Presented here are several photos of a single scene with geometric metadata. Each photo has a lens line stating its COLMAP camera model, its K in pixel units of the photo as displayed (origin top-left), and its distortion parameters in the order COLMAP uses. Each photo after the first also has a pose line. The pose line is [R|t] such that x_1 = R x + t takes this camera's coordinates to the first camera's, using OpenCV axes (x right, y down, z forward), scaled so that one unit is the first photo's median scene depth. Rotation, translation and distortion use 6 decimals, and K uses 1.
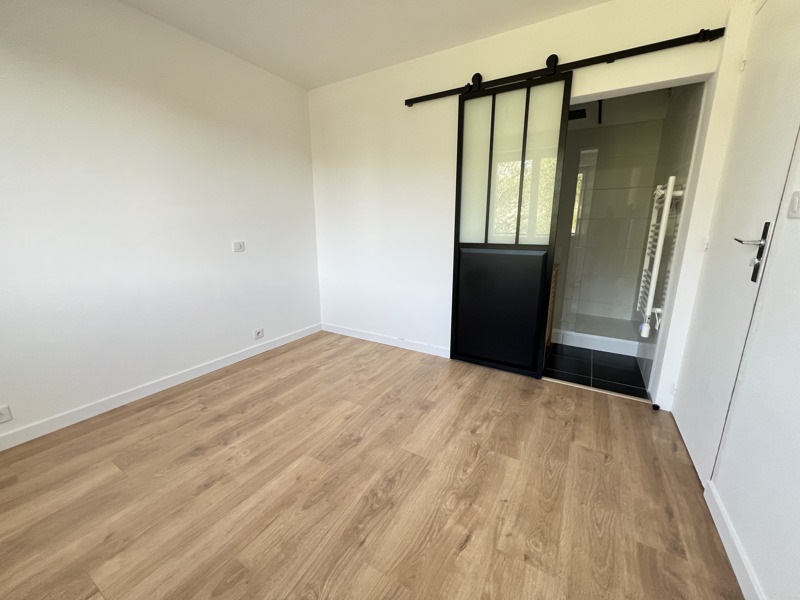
lens RADIAL K [[320.7, 0, 398.4], [0, 320.7, 298.8], [0, 0, 1]] dist [-0.001470, 0.000127]
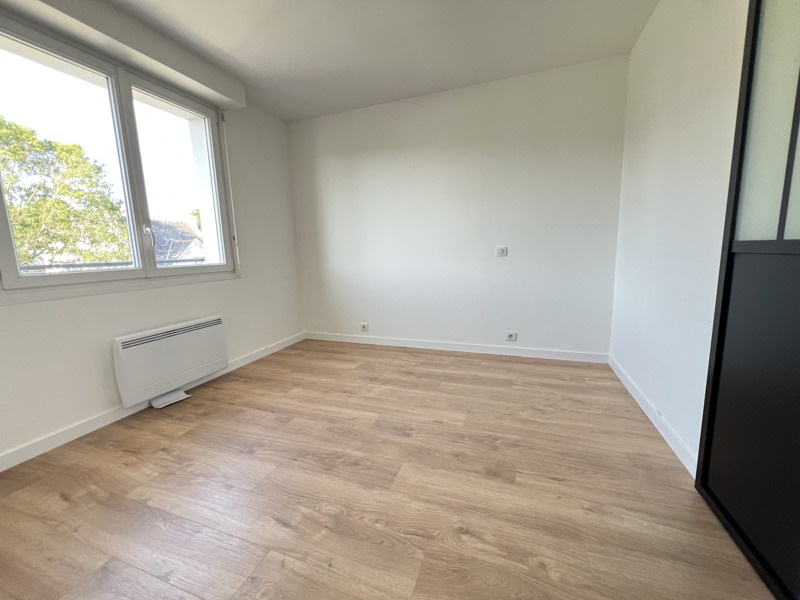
lens RADIAL K [[320.1, 0, 400.0], [0, 320.1, 300.0], [0, 0, 1]] dist [0.001413, 0.000161]
pose [[0.185711, 0.145942, -0.971706, 0.734350], [-0.186159, 0.976225, 0.111042, -0.080785], [0.964809, 0.160270, 0.208464, 0.643172]]
